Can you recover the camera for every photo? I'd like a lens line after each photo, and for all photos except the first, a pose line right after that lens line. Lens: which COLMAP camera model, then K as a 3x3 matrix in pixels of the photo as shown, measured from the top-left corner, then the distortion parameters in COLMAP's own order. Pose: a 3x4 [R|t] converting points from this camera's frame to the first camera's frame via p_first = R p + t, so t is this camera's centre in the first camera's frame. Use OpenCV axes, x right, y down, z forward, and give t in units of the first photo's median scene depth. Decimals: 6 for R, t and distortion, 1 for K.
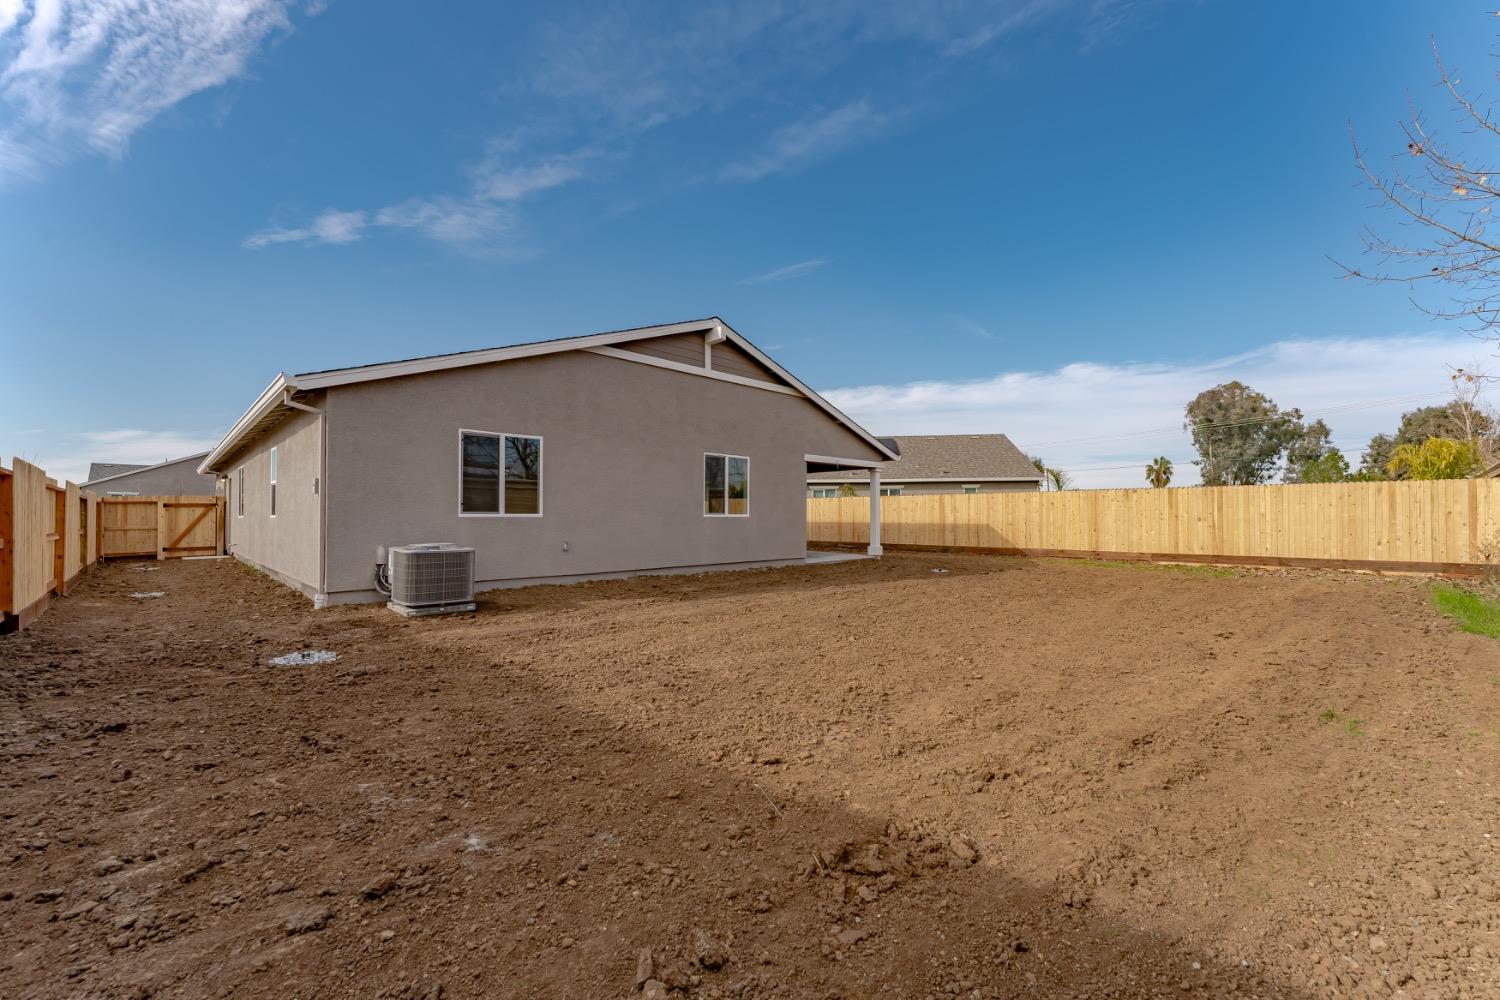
lens RADIAL K [[606.3, 0, 750.0], [0, 606.3, 500.0], [0, 0, 1]] dist [-0.007199, -0.000066]
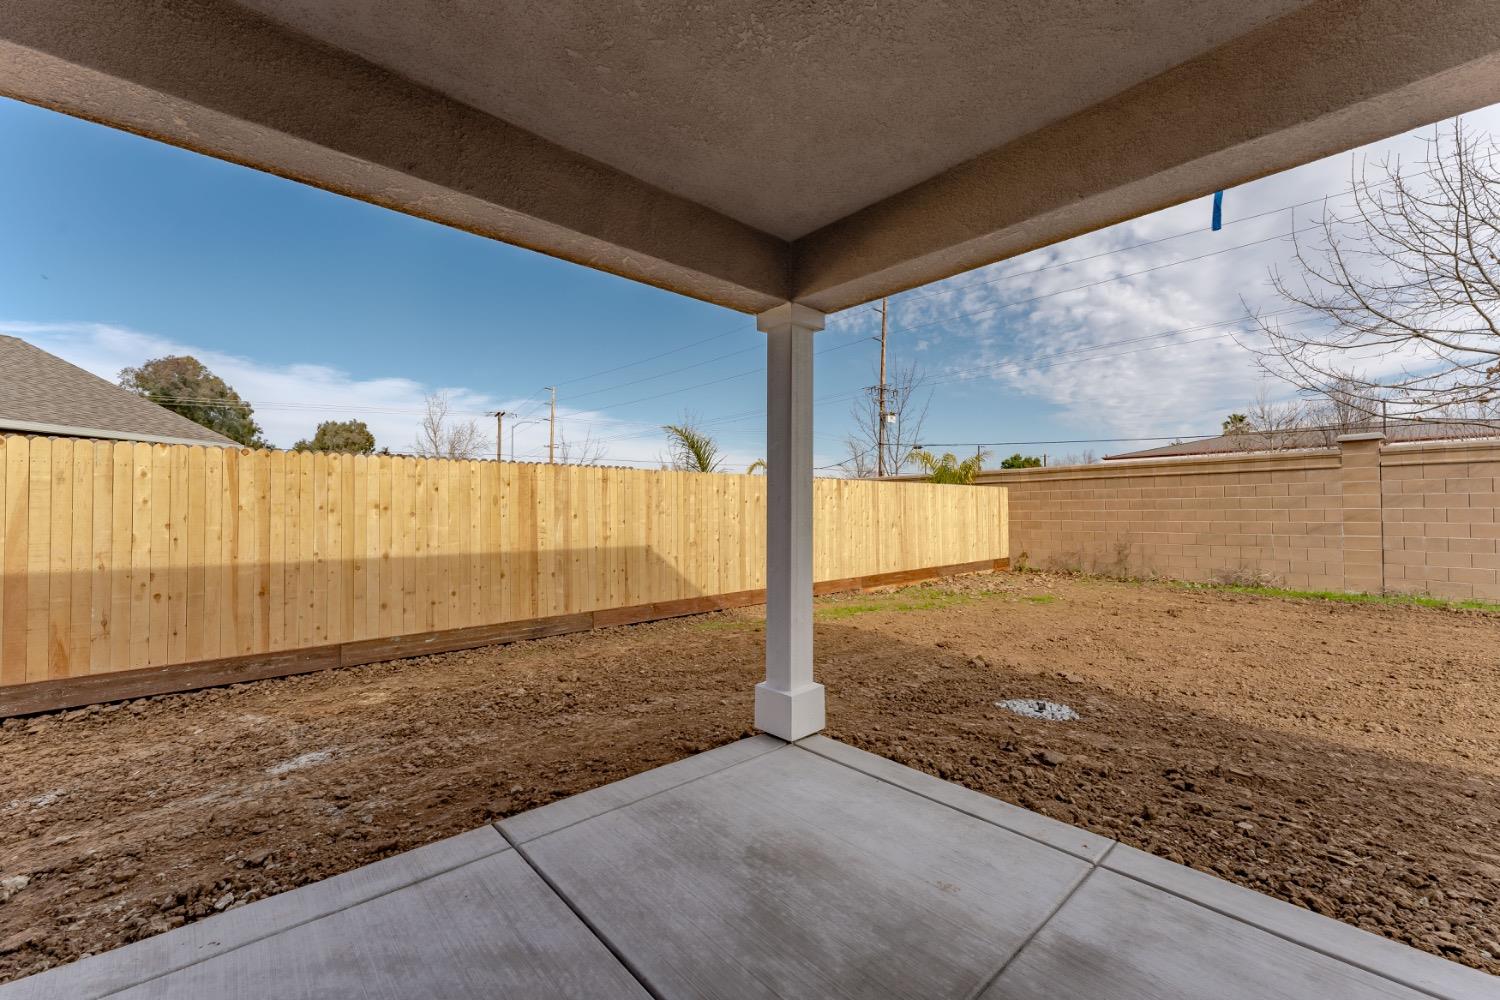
lens RADIAL K [[595.5, 0, 750.0], [0, 595.5, 500.0], [0, 0, 1]] dist [0.023844, 0.000053]
pose [[0.073449, 0.018591, 0.997126, 0.003266], [-0.024066, 0.999568, -0.016864, 0.014800], [-0.997009, -0.022759, 0.073864, 0.947205]]
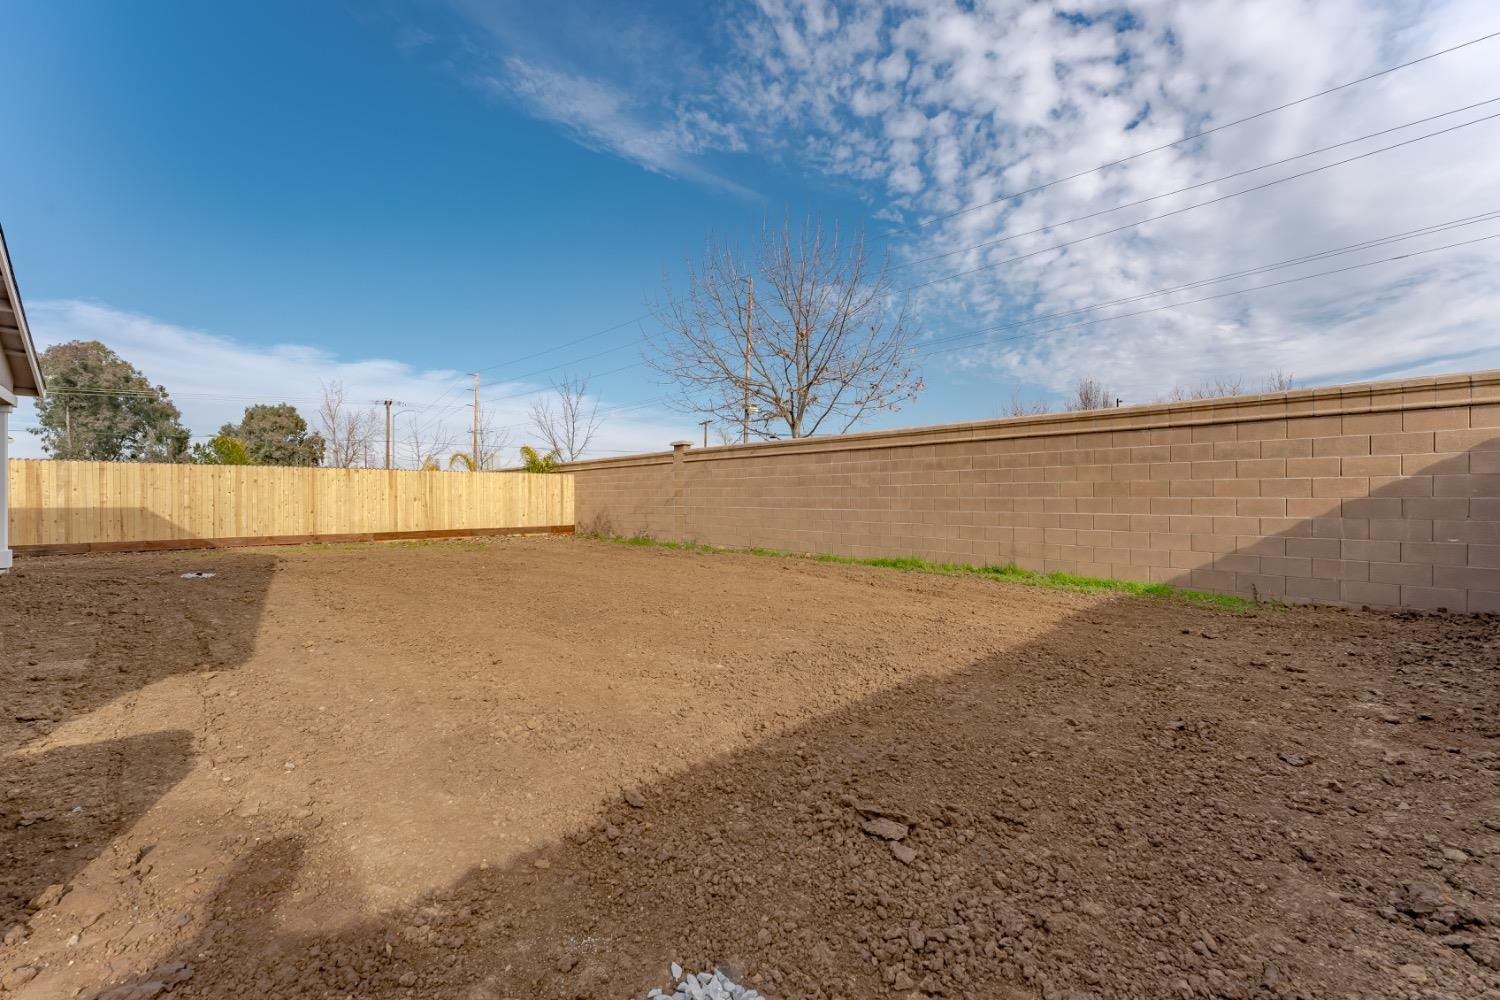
lens RADIAL K [[596.4, 0, 750.0], [0, 596.4, 500.0], [0, 0, 1]] dist [0.000228, -0.000067]
pose [[0.013003, -0.003727, 0.999909, -0.294316], [-0.026967, 0.999628, 0.004076, 0.009963], [-0.999552, -0.027018, 0.012898, 0.310912]]
